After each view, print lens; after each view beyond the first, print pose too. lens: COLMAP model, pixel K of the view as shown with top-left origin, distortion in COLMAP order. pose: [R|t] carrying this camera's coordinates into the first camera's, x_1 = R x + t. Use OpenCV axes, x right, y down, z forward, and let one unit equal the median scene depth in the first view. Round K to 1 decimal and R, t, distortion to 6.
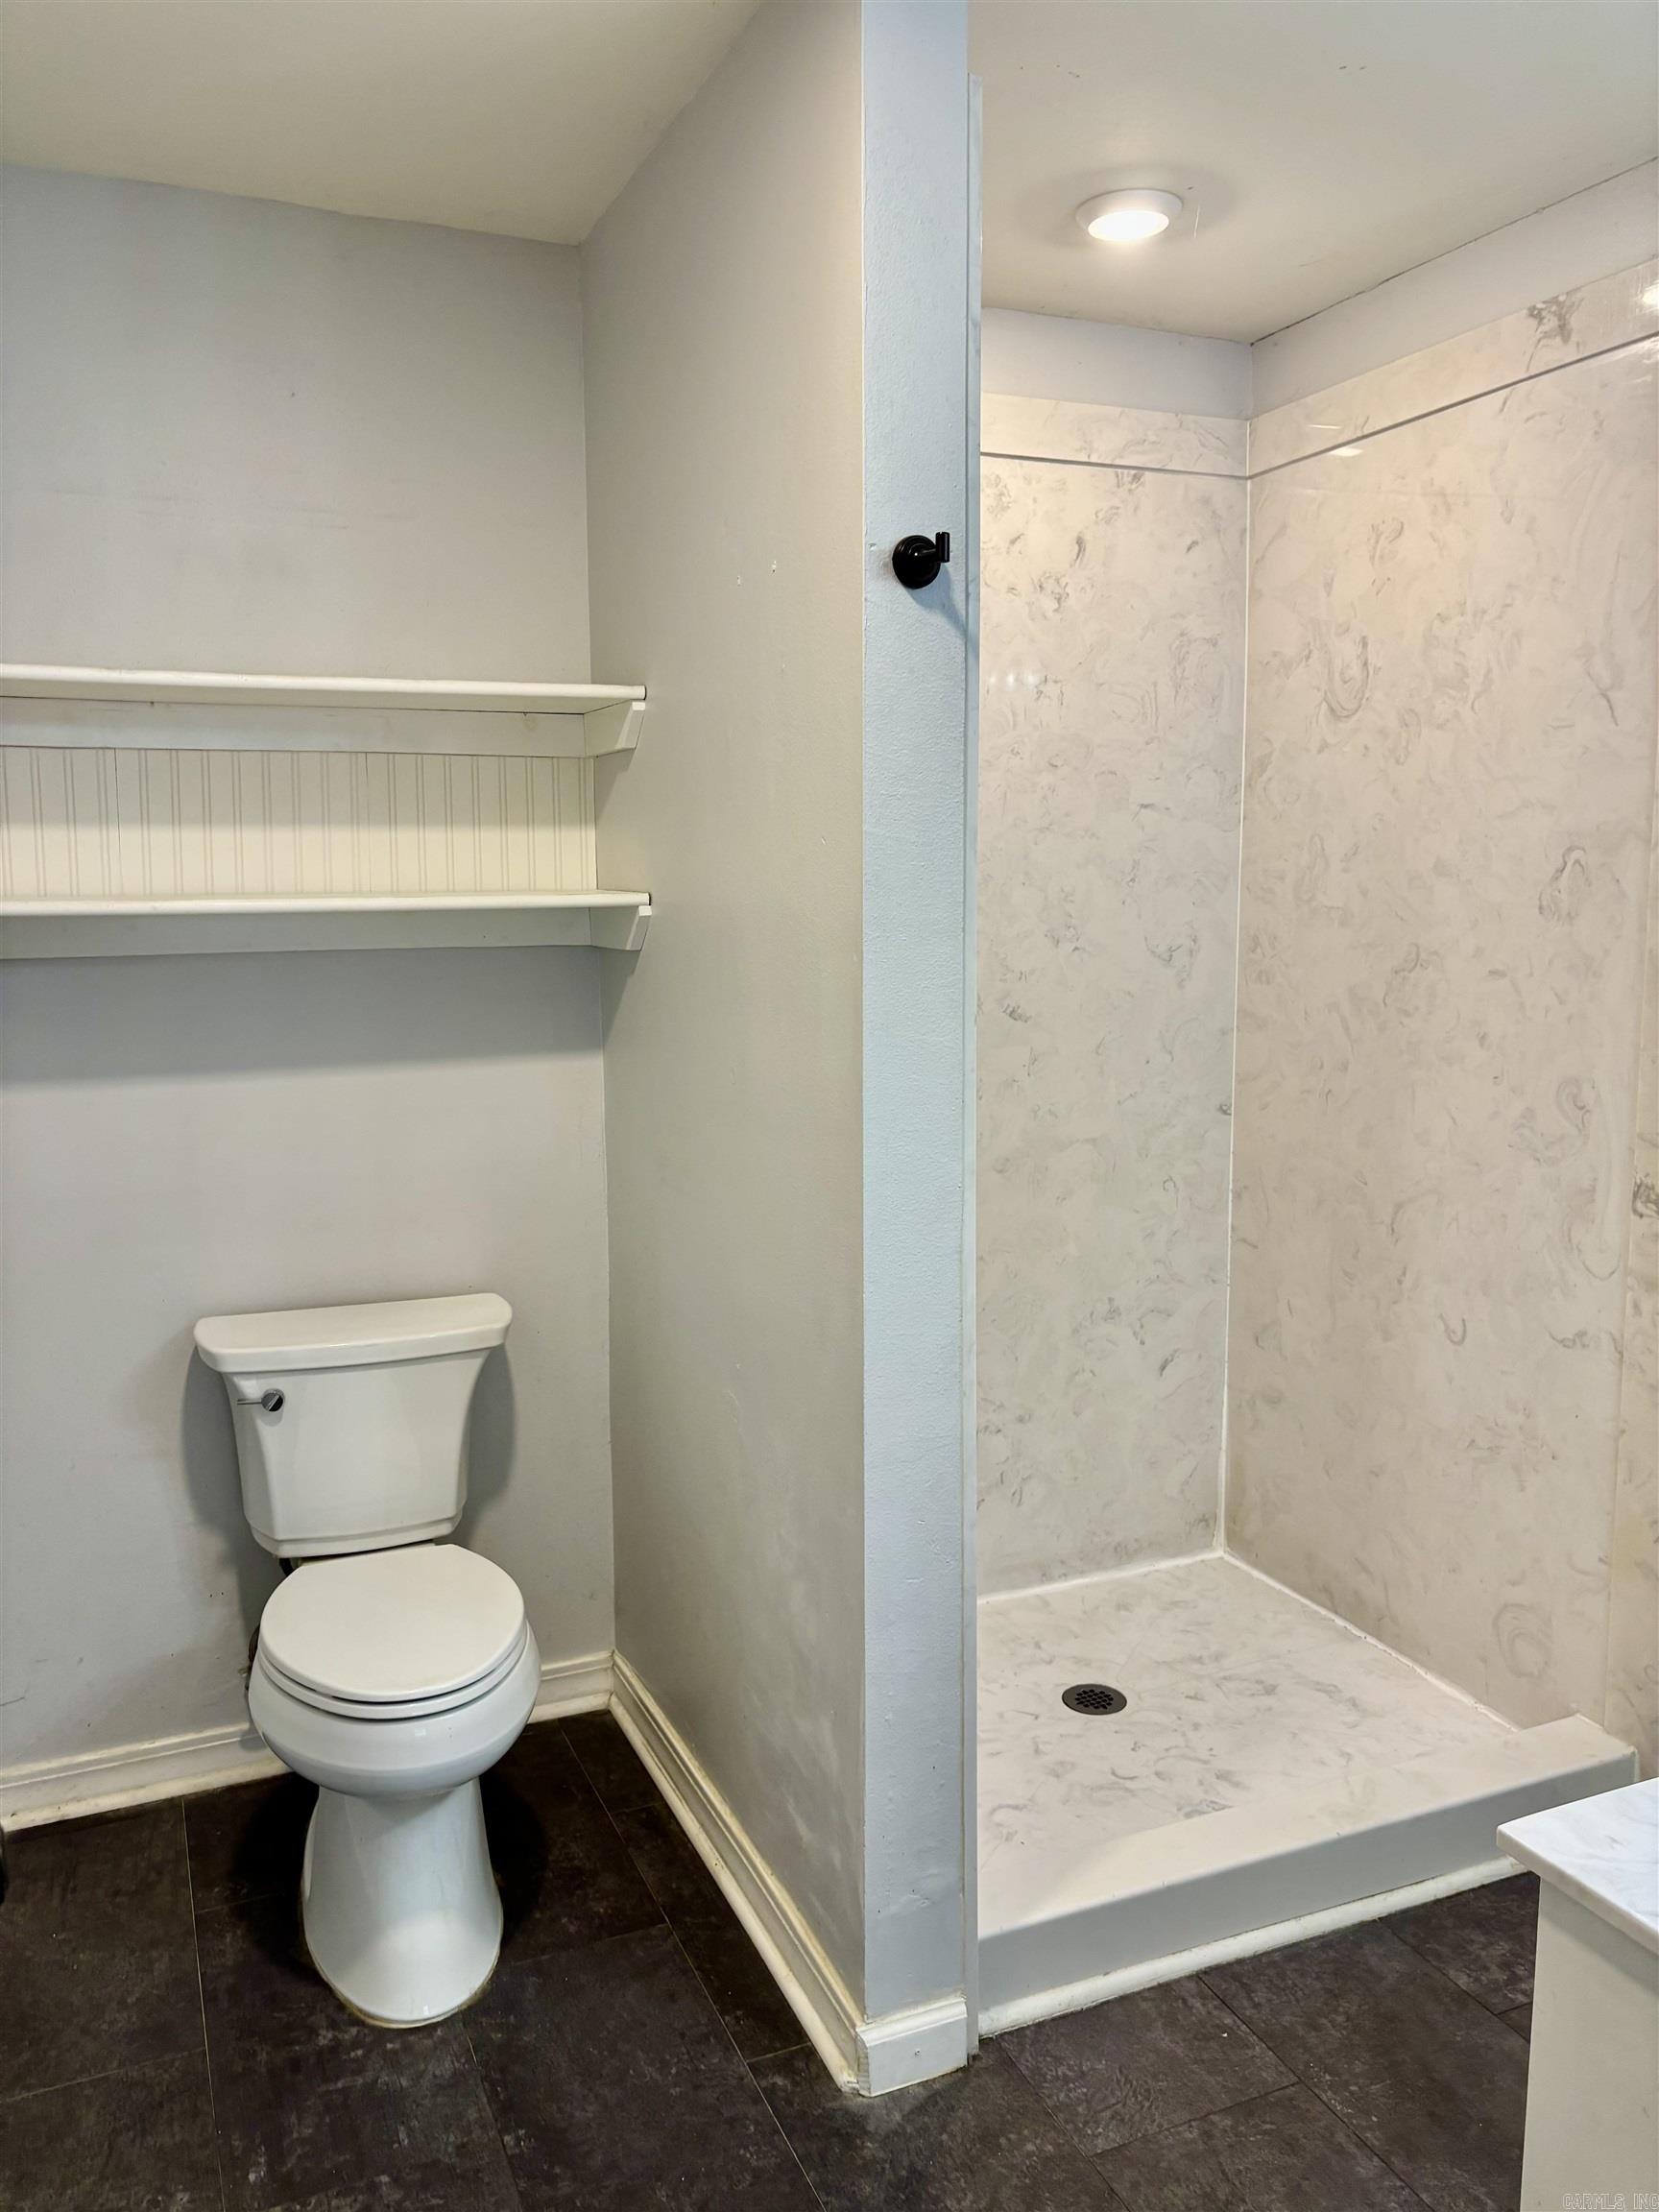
lens RADIAL K [[1686.0, 0, 830.7], [0, 1686.0, 1112.6], [0, 0, 1]] dist [0.071325, -0.035412]
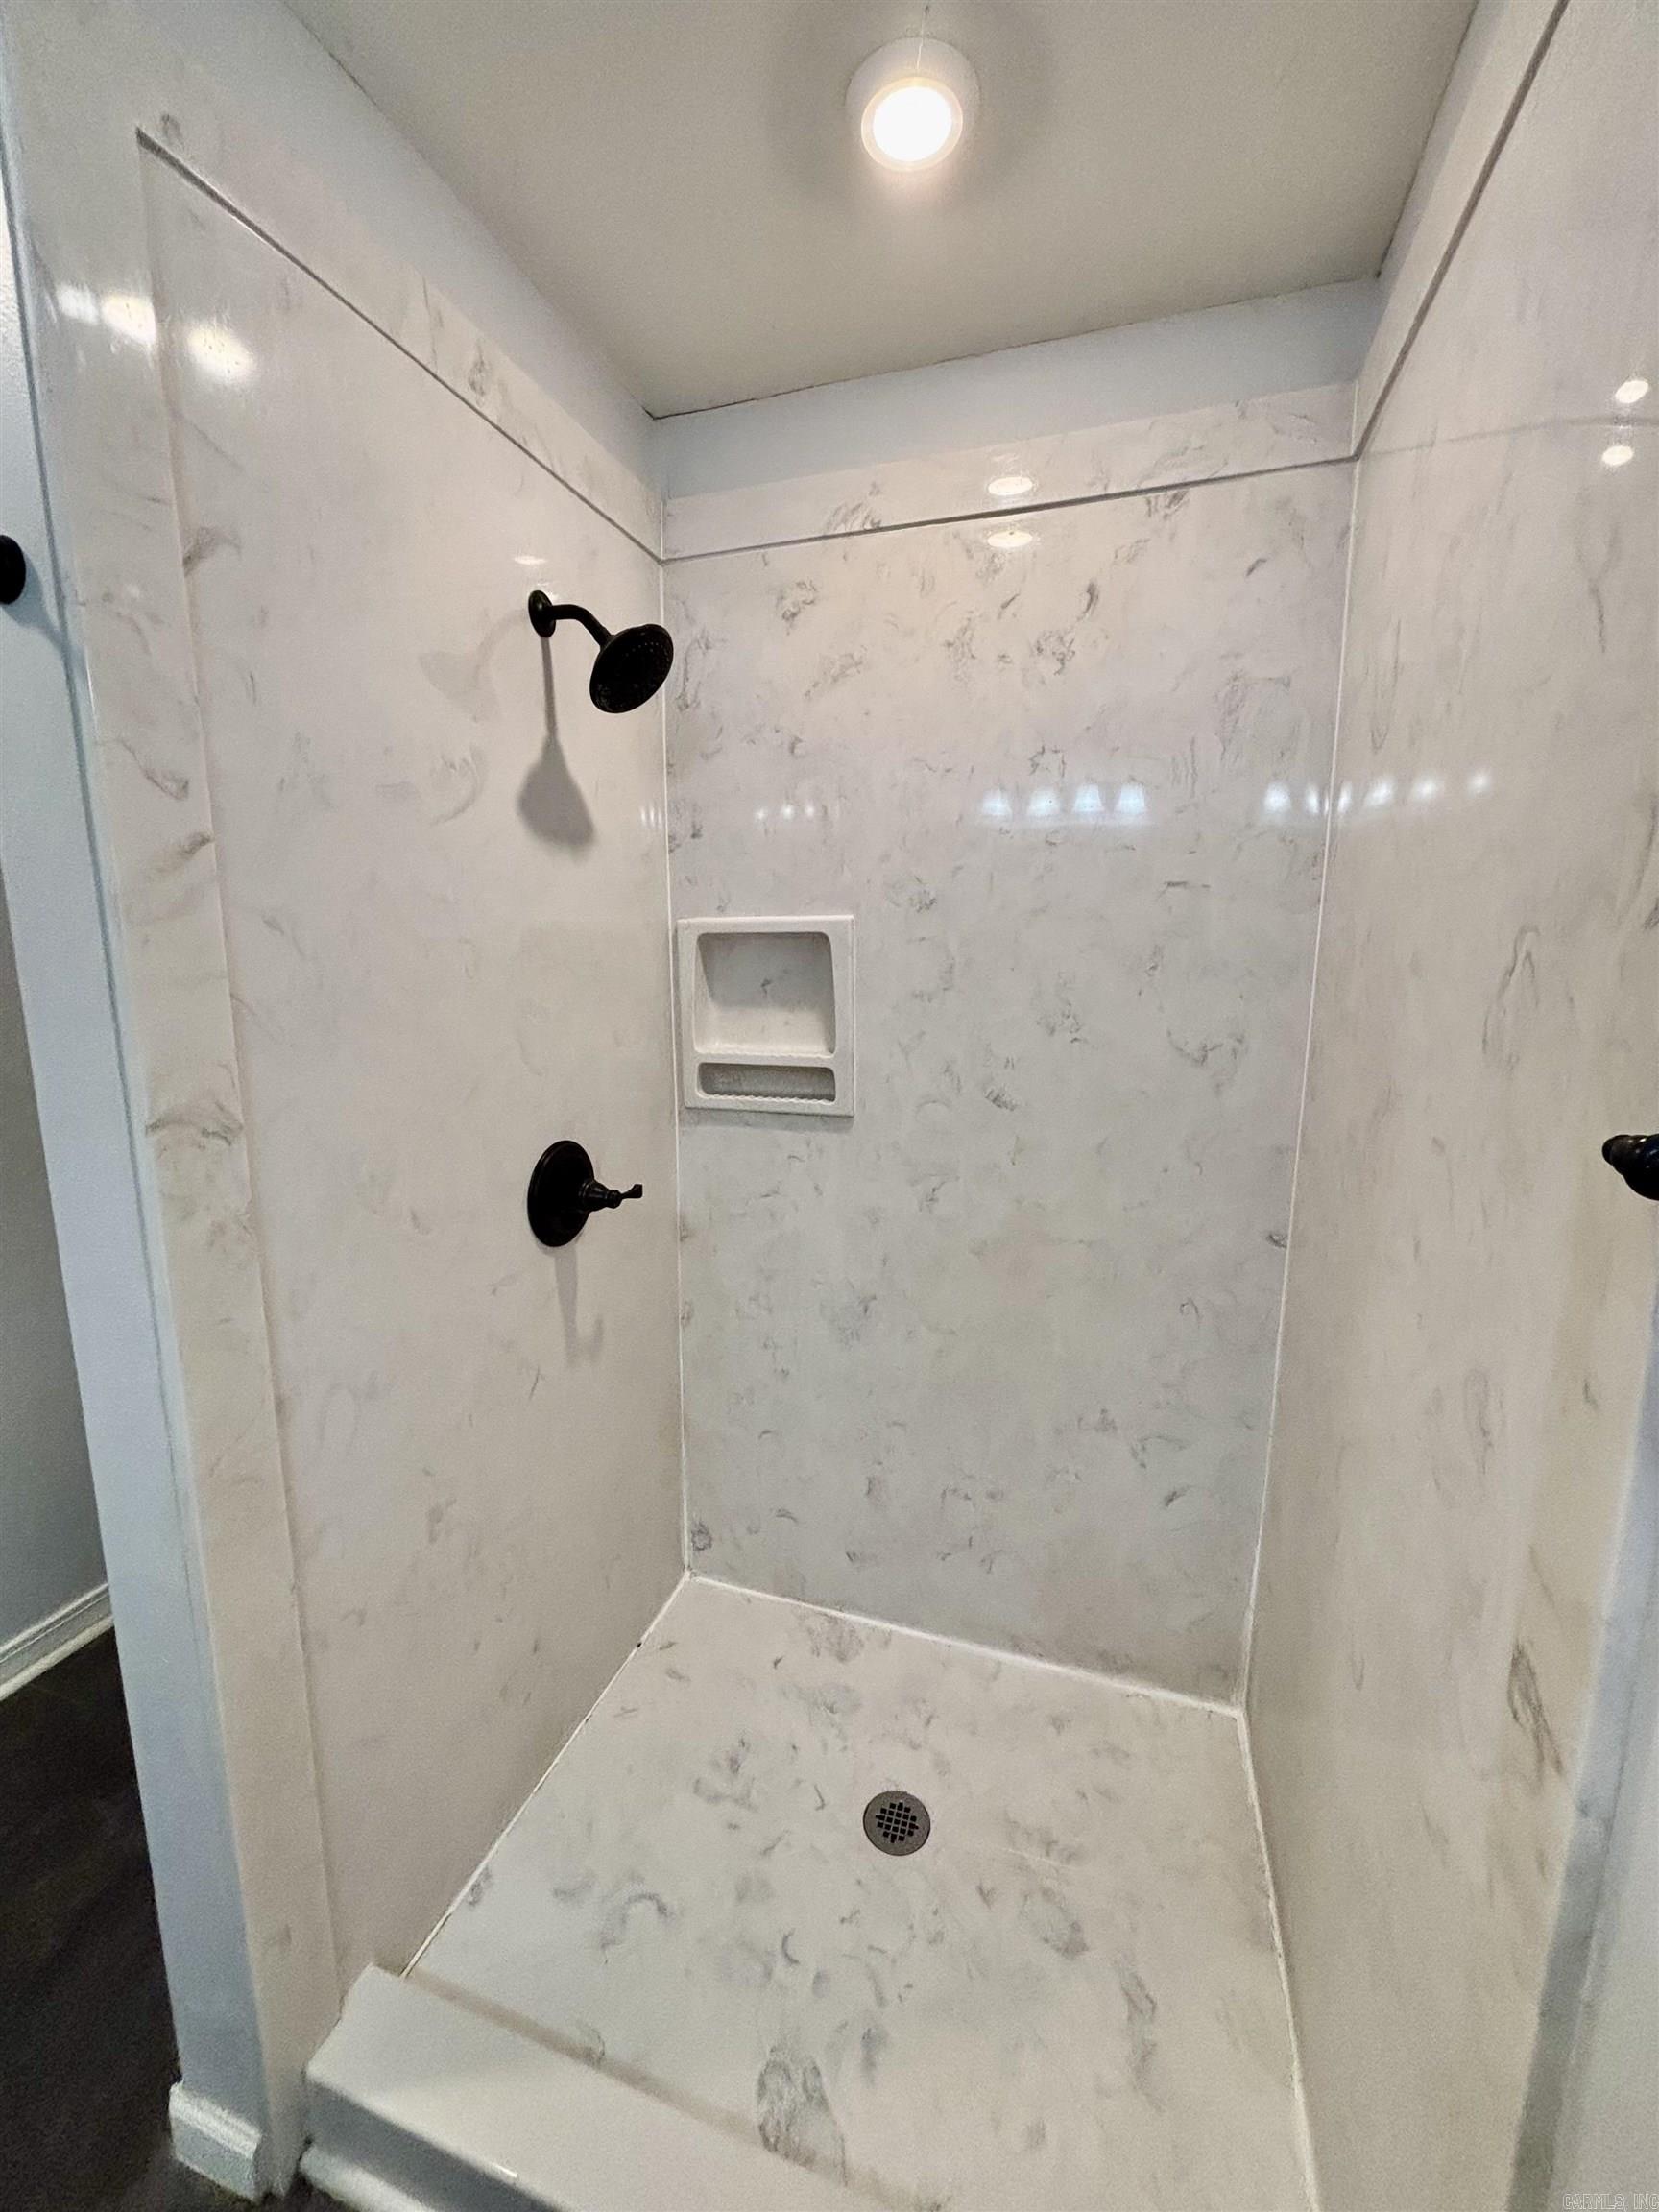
lens RADIAL K [[885.9, 0, 827.0], [0, 885.9, 1104.6], [0, 0, 1]] dist [0.001891, -0.000260]
pose [[0.742378, 0.125584, -0.658106, 0.375047], [-0.106368, 0.991909, 0.069294, -0.081729], [0.661484, 0.018559, 0.749729, 0.548077]]
